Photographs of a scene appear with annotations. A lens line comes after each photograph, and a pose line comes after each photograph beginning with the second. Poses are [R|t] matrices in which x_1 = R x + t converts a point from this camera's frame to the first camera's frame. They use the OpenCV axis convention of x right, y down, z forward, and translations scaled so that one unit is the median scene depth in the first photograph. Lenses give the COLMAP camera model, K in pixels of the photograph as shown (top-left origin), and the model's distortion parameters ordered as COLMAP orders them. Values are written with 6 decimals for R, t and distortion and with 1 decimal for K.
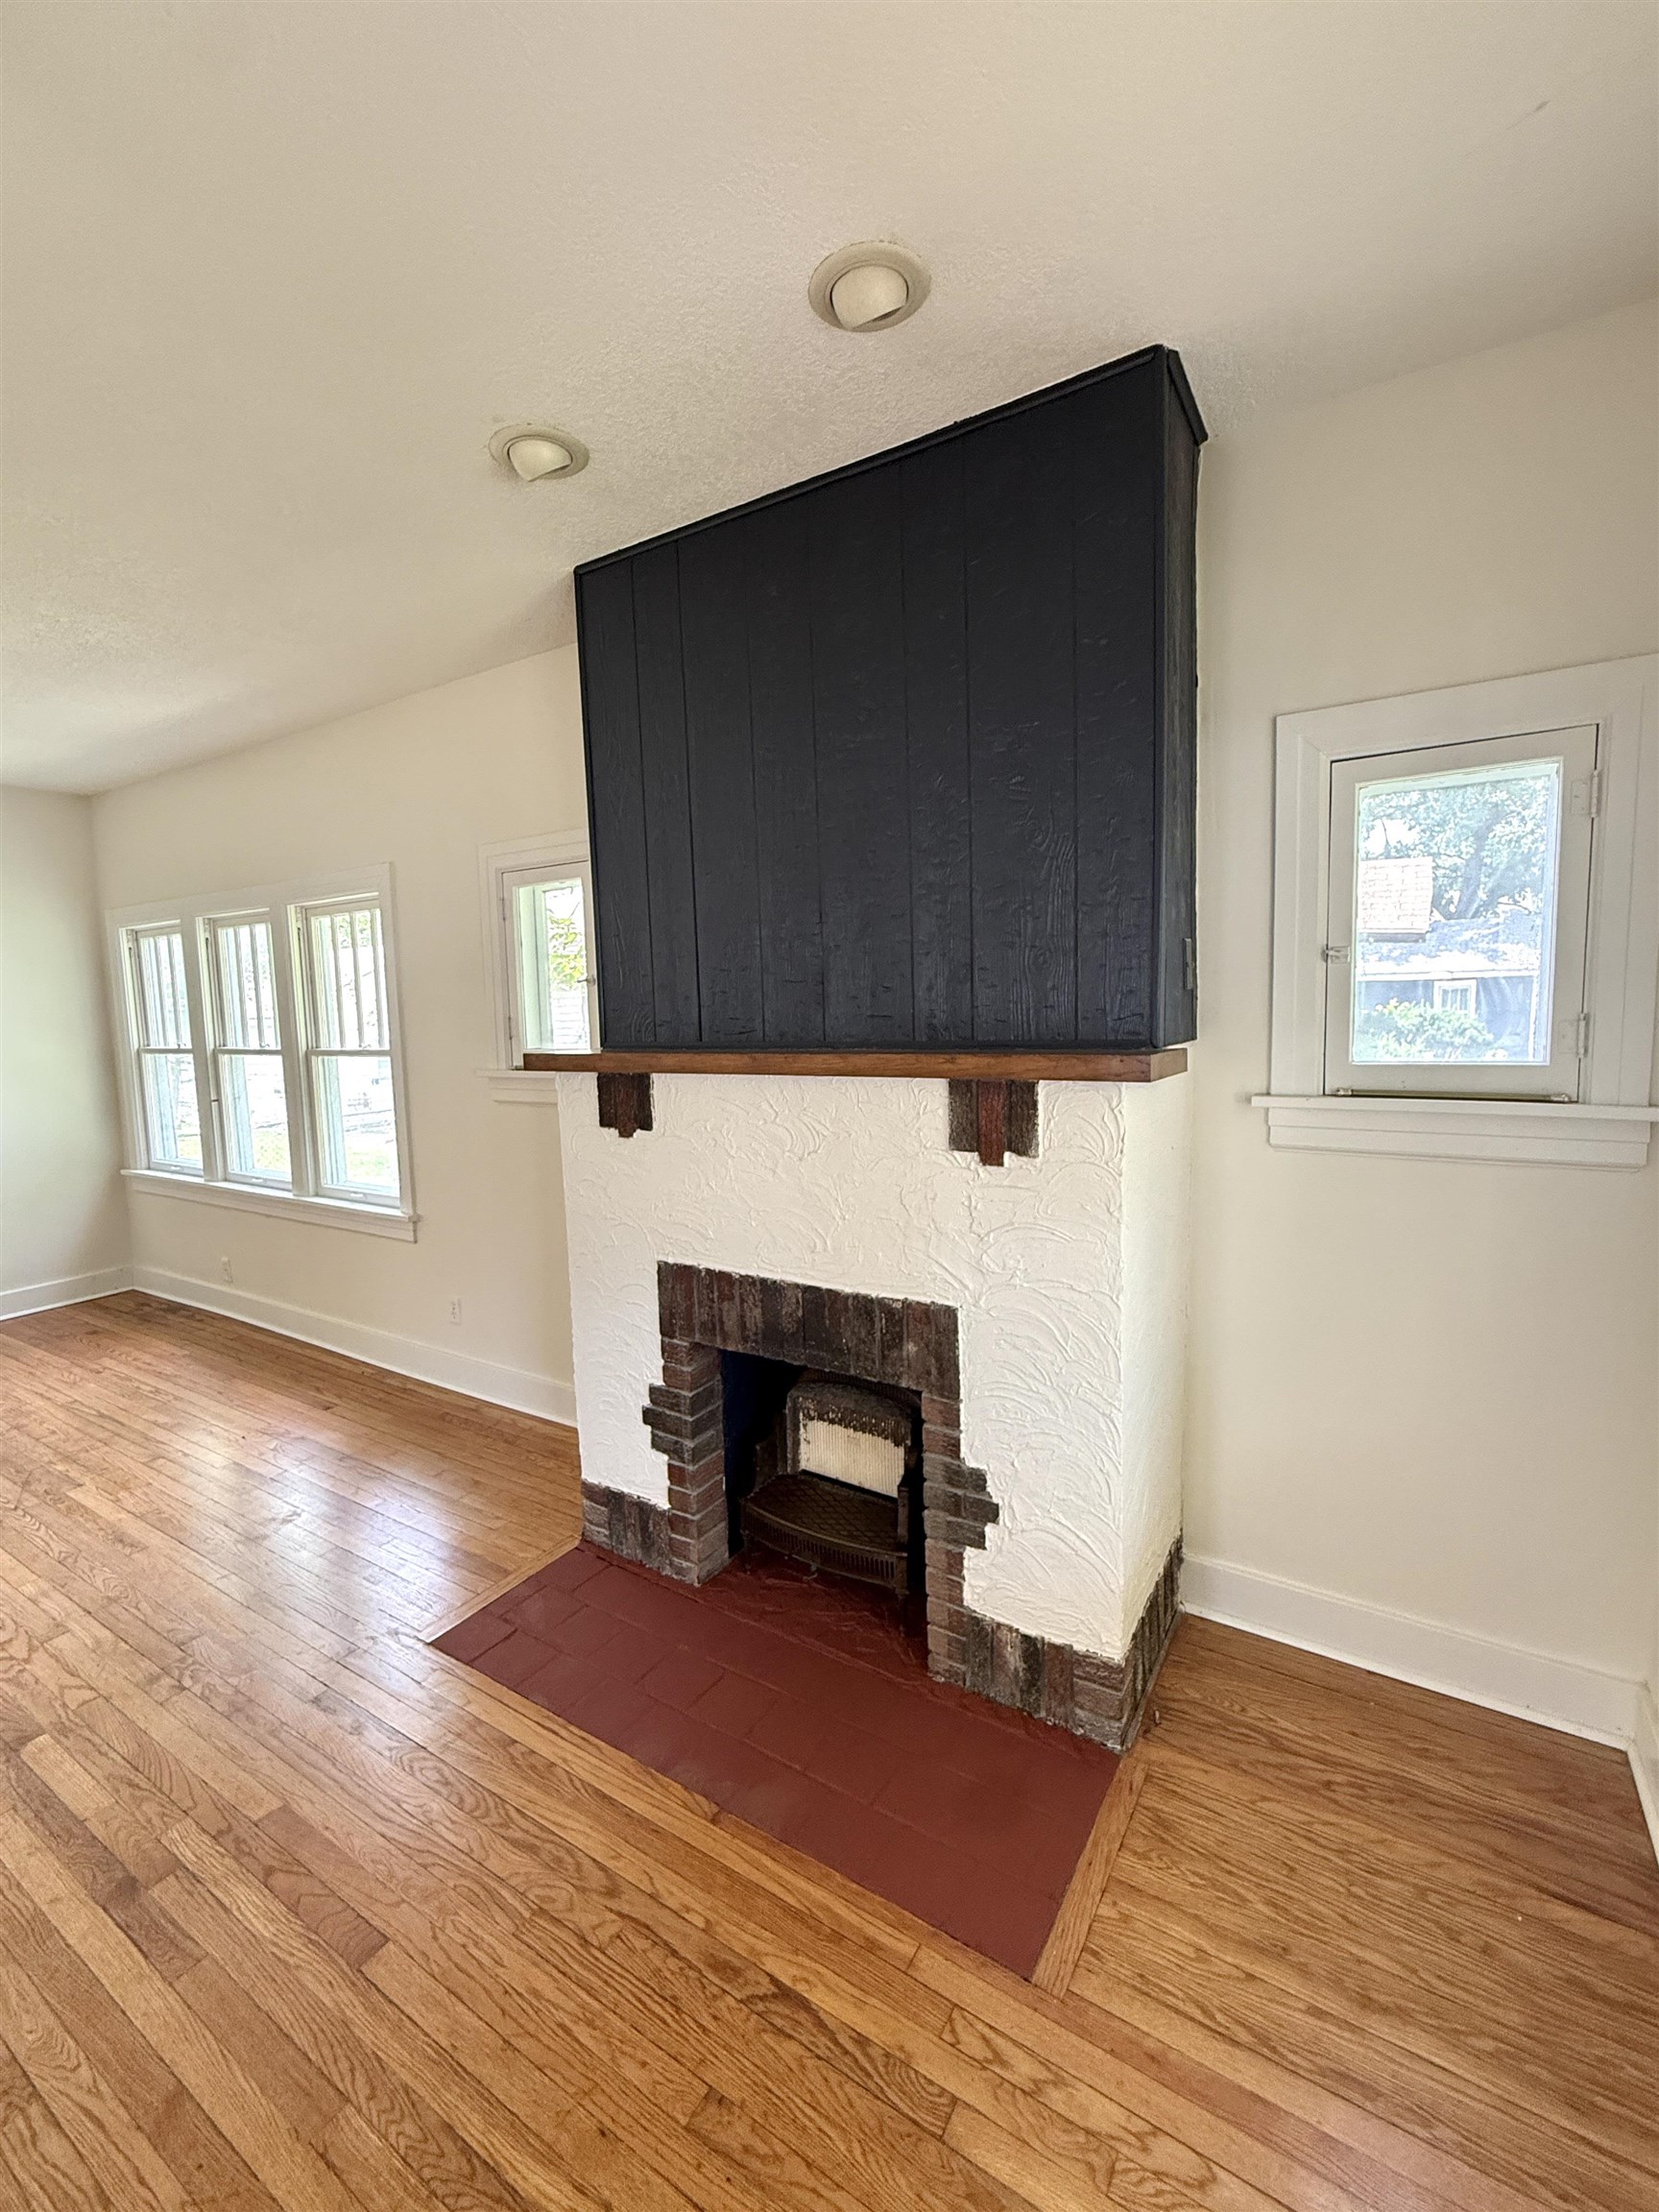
lens RADIAL K [[902.0, 0, 845.8], [0, 902.0, 1105.4], [0, 0, 1]] dist [0.001381, 0.000124]
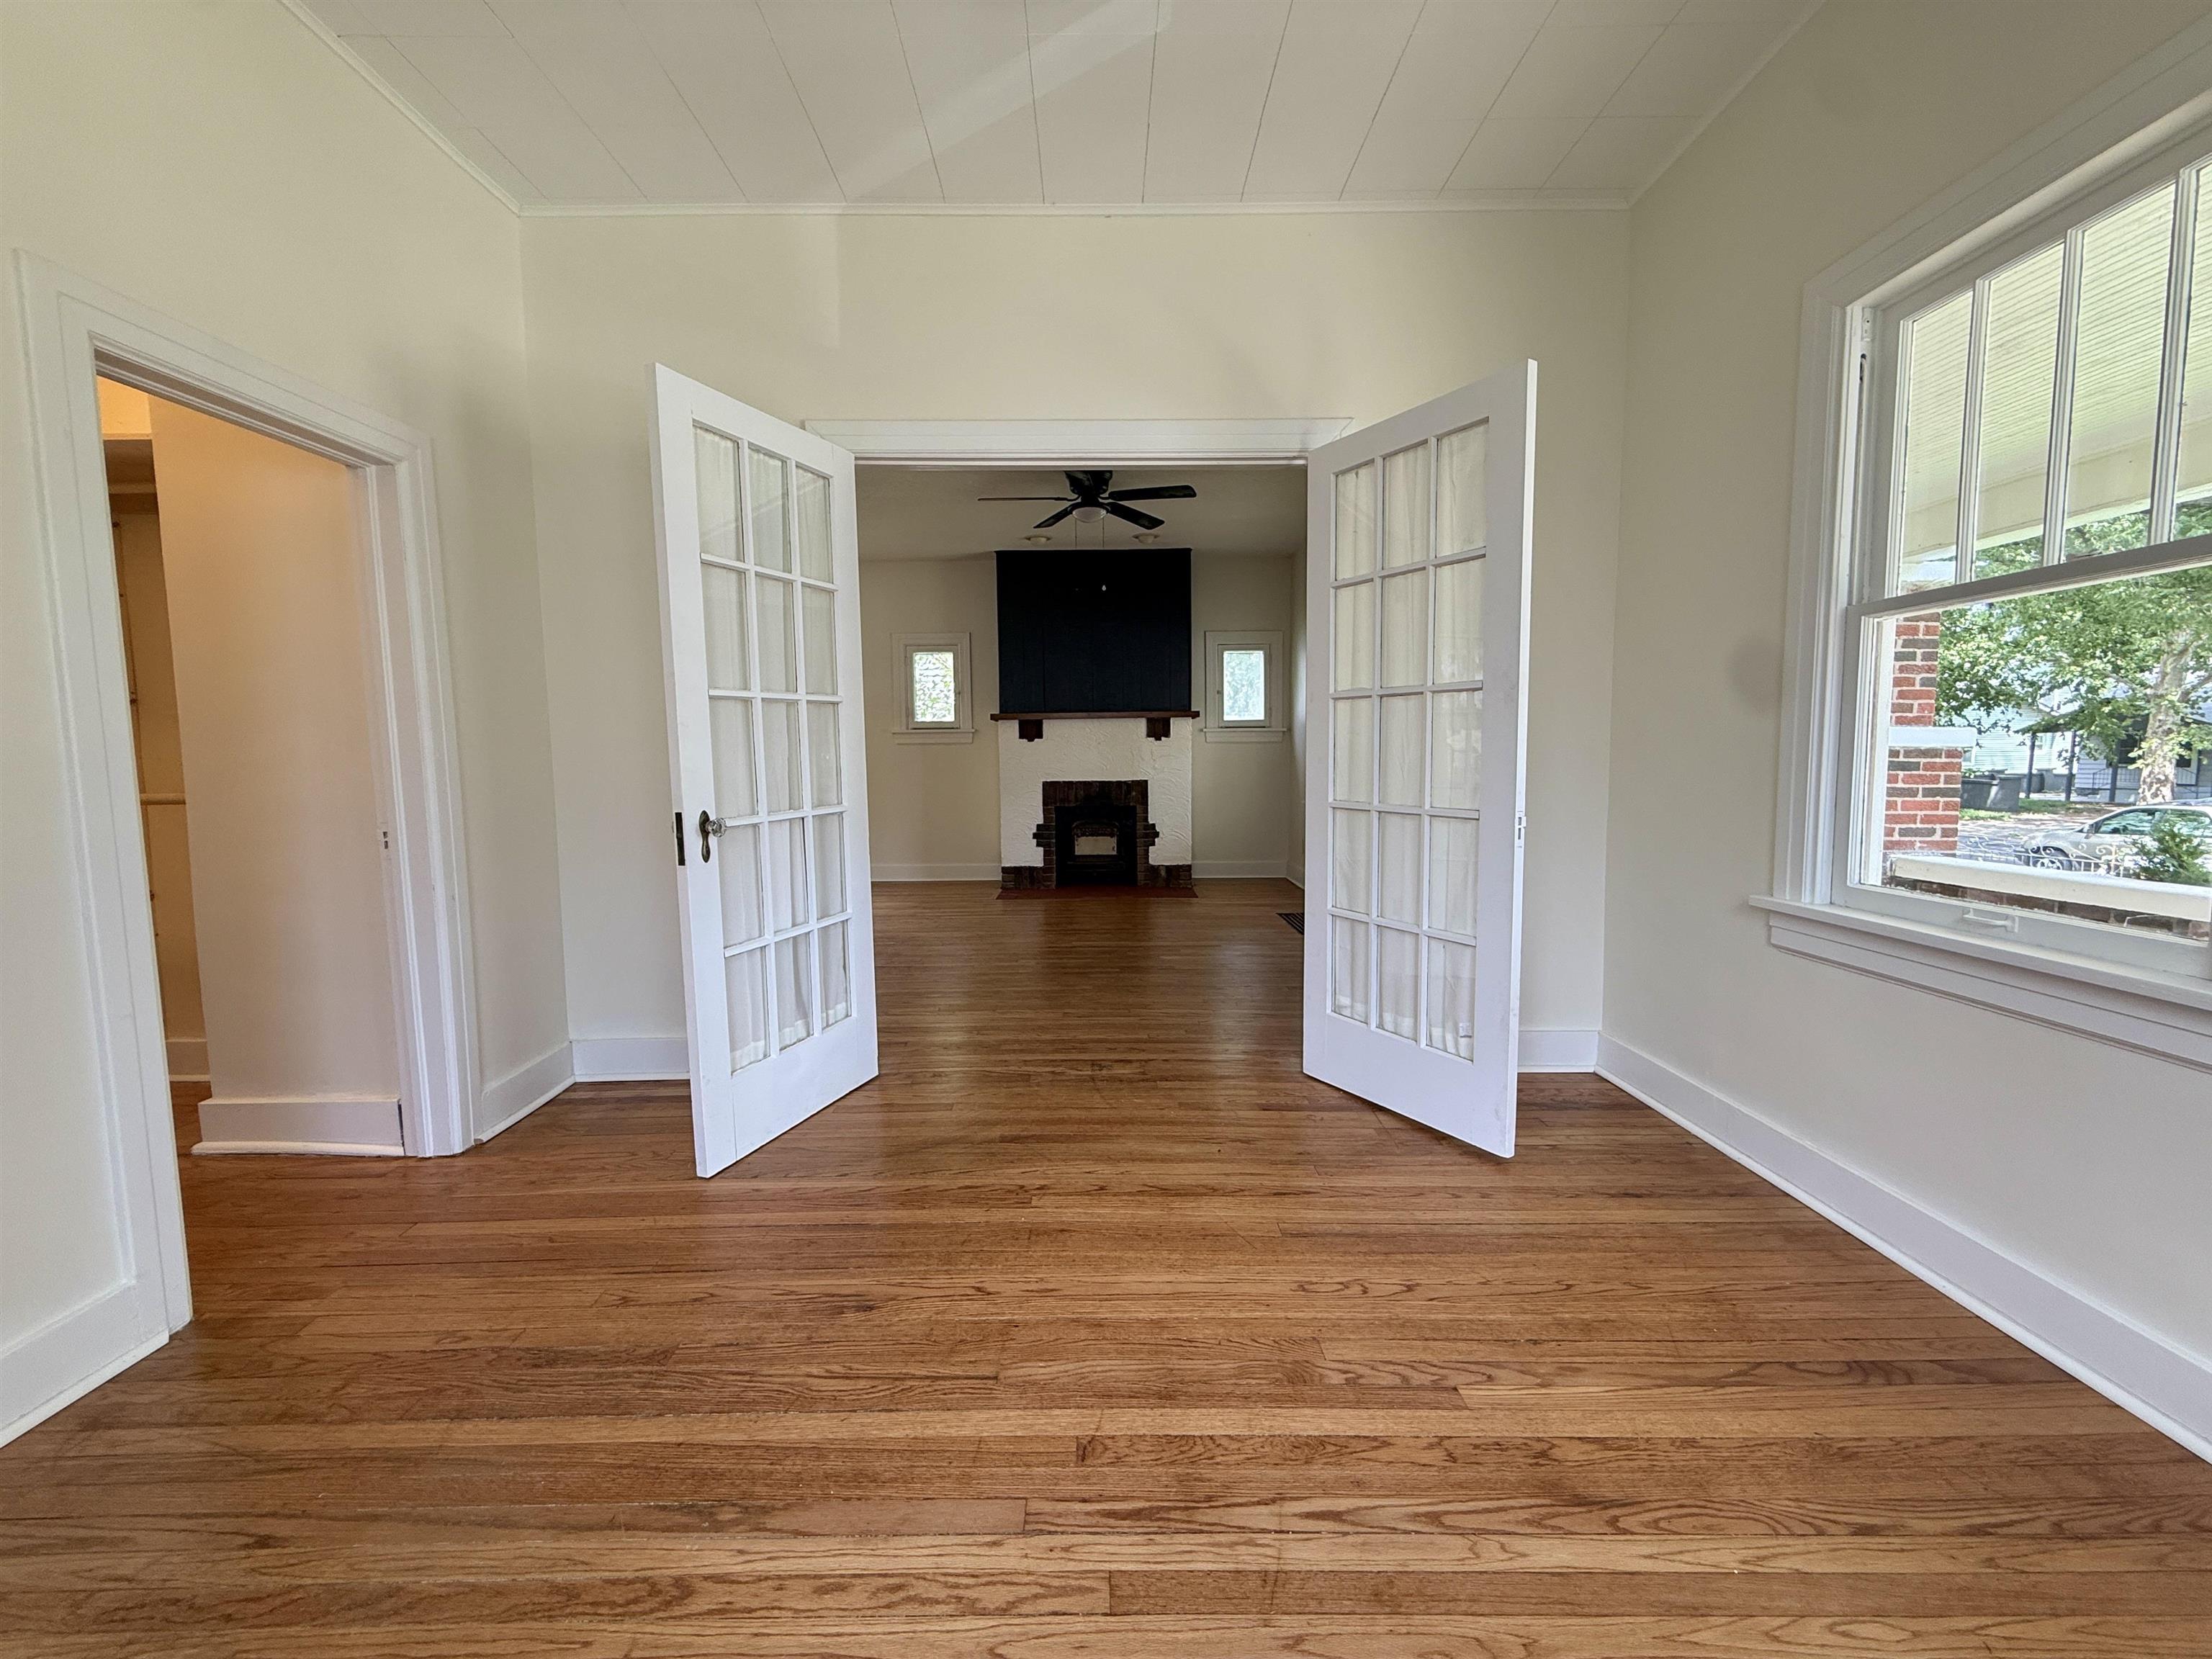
lens RADIAL K [[902.0, 0, 1106.8], [0, 902.0, 829.5], [0, 0, 1]] dist [0.001381, 0.000124]
pose [[0.858208, -0.025047, 0.512690, -1.804483], [0.042942, 0.998811, -0.023085, 0.468912], [-0.511502, 0.041828, 0.858263, -1.971307]]
